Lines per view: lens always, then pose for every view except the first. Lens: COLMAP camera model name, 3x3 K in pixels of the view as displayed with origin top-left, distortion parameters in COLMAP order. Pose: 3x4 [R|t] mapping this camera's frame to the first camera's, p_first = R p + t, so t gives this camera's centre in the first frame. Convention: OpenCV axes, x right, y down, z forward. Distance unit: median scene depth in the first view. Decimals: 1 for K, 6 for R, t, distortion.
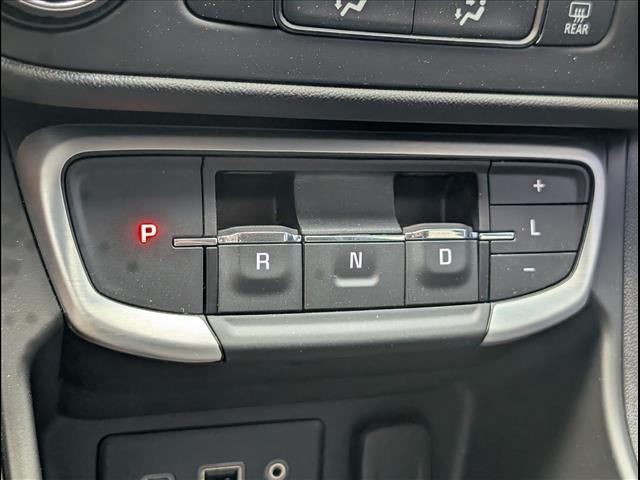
lens RADIAL K [[1015.0, 0, 320.1], [0, 1015.0, 224.2], [0, 0, 1]] dist [0.276120, -1.566646]
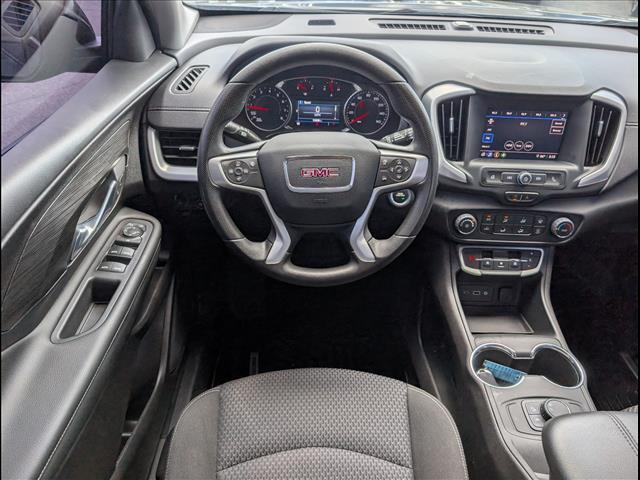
lens RADIAL K [[482.2, 0, 320.0], [0, 482.2, 240.0], [0, 0, 1]] dist [-0.006385, -0.001899]
pose [[0.941216, 0.069945, -0.330485, -0.054700], [-0.041902, 0.994947, 0.091237, -0.371317], [0.335197, -0.072026, 0.939391, -2.506502]]
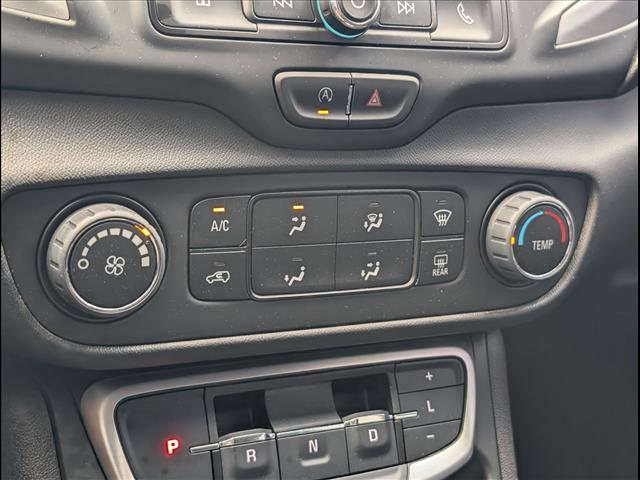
lens RADIAL K [[1015.0, 0, 320.1], [0, 1015.0, 224.2], [0, 0, 1]] dist [0.276120, -1.566646]
pose [[0.988973, -0.095168, 0.113473, -0.088209], [0.110146, 0.984840, -0.134009, -0.076941], [-0.098999, 0.145030, 0.984462, -0.466829]]
